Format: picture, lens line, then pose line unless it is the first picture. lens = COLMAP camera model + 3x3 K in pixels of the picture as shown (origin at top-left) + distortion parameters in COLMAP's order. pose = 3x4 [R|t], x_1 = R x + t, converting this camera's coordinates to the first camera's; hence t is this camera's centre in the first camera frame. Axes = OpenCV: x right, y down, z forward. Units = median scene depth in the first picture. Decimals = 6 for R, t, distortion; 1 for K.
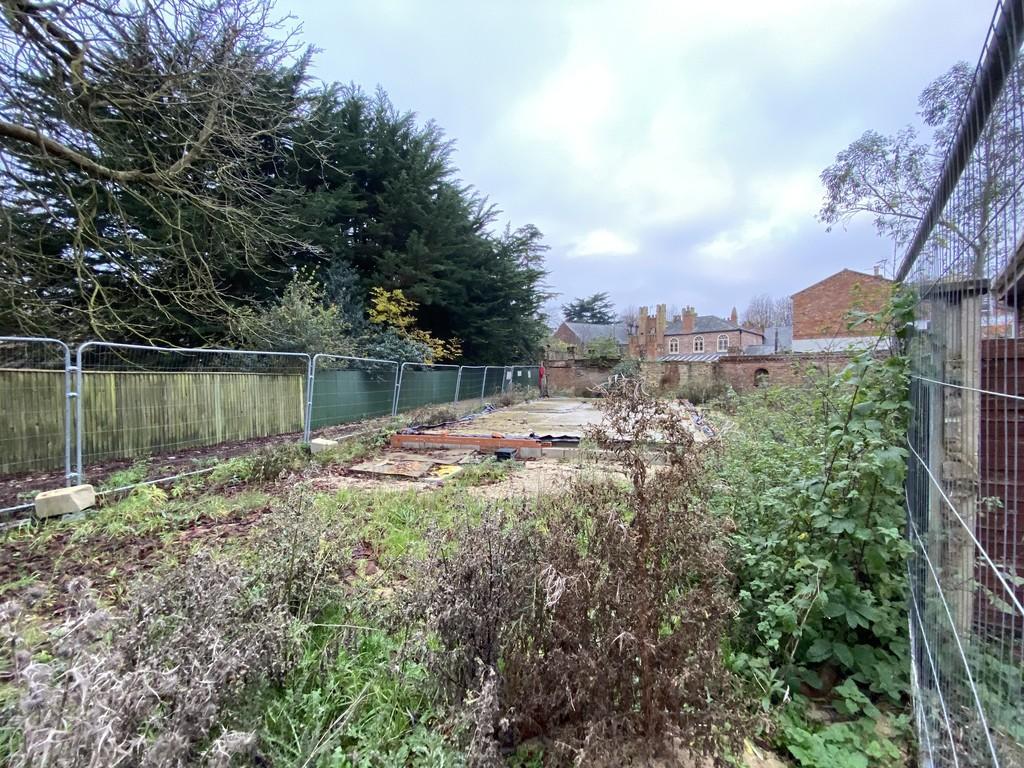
lens RADIAL K [[413.9, 0, 511.7], [0, 413.9, 382.0], [0, 0, 1]] dist [-0.001562, -0.000133]
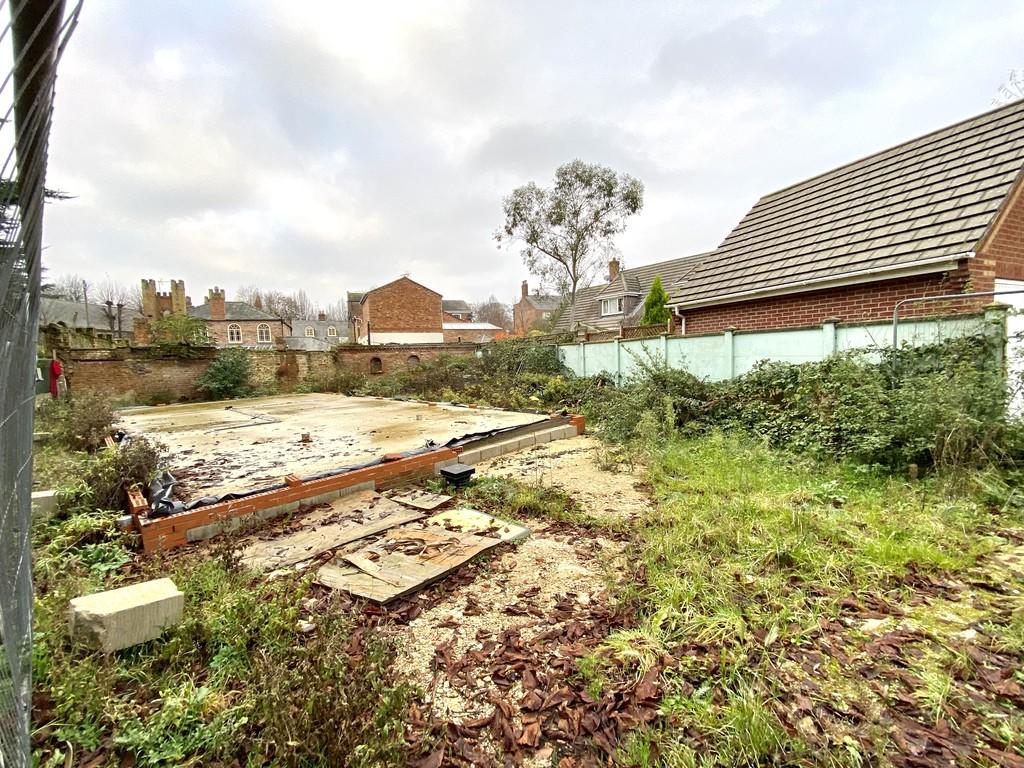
lens RADIAL K [[413.9, 0, 511.8], [0, 413.9, 383.8], [0, 0, 1]] dist [-0.001562, -0.000133]
pose [[0.413753, -0.065607, 0.908022, -0.190807], [0.047779, 0.997590, 0.050307, -0.001767], [-0.909134, 0.022570, 0.415891, 0.198564]]
